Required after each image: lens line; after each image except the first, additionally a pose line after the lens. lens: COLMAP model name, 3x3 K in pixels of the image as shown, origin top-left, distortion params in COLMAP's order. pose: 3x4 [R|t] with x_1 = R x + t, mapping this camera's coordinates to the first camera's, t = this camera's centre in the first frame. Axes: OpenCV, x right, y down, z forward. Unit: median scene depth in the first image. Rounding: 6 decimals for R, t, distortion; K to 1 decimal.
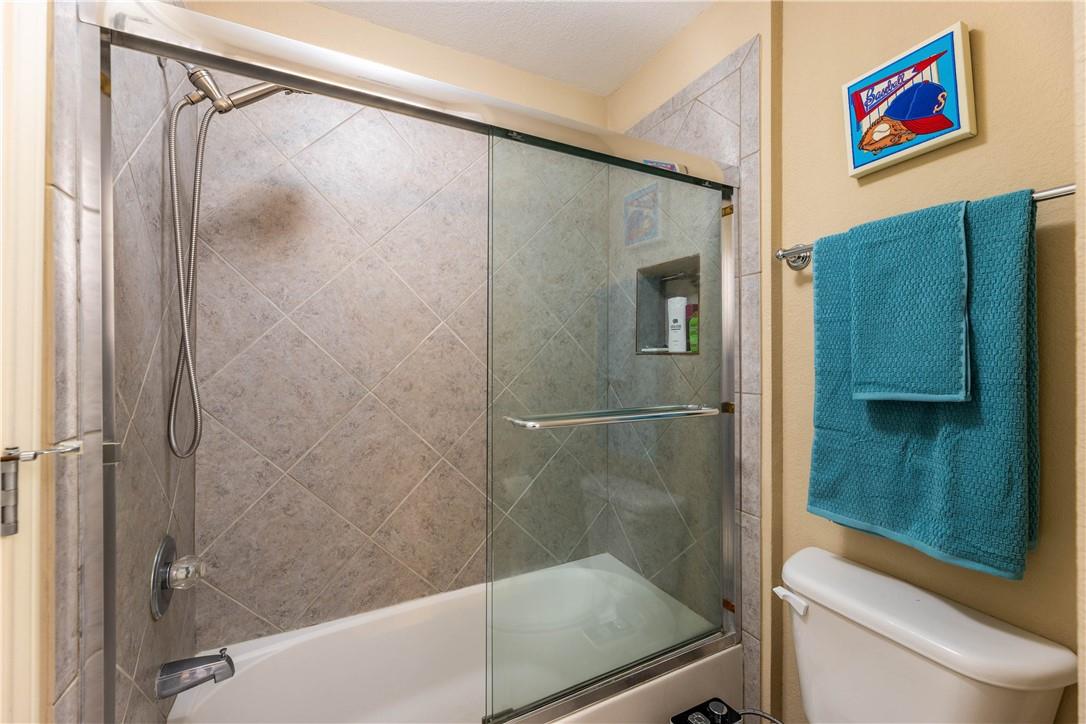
lens RADIAL K [[440.4, 0, 544.6], [0, 440.4, 358.4], [0, 0, 1]] dist [-0.001422, -0.000290]
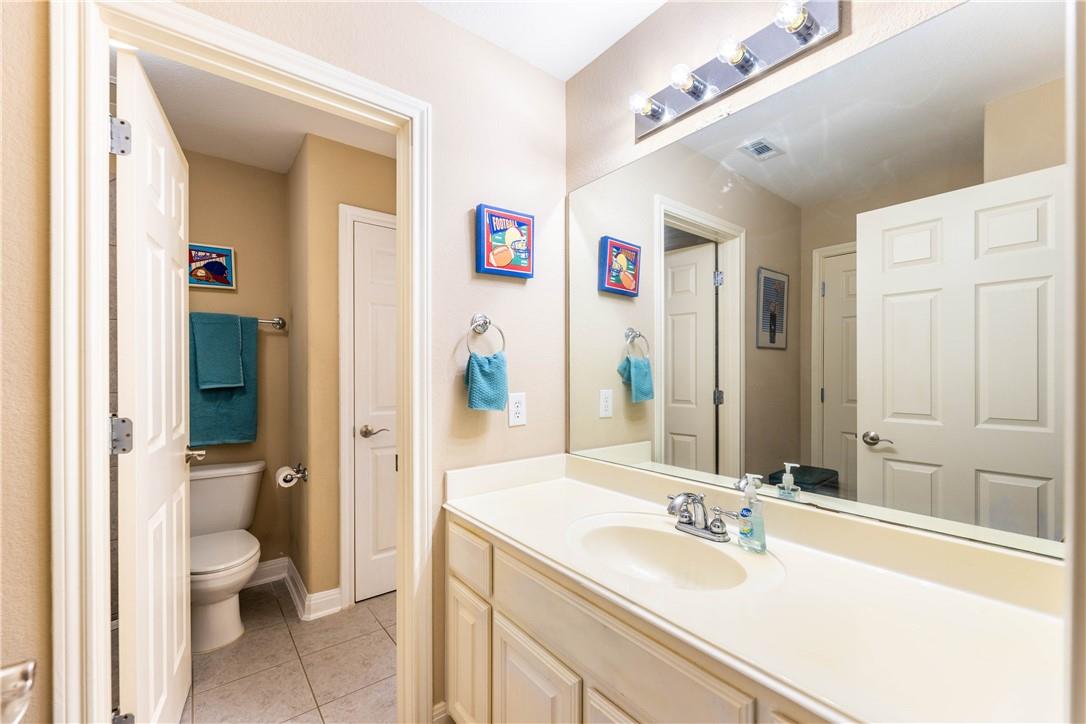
lens RADIAL K [[440.4, 0, 542.6], [0, 440.4, 368.8], [0, 0, 1]] dist [-0.001422, -0.000290]
pose [[-0.207519, 0.005259, 0.978217, -1.996337], [-0.005108, 0.999966, -0.006460, -0.006767], [-0.978218, -0.006337, -0.207485, -0.296251]]
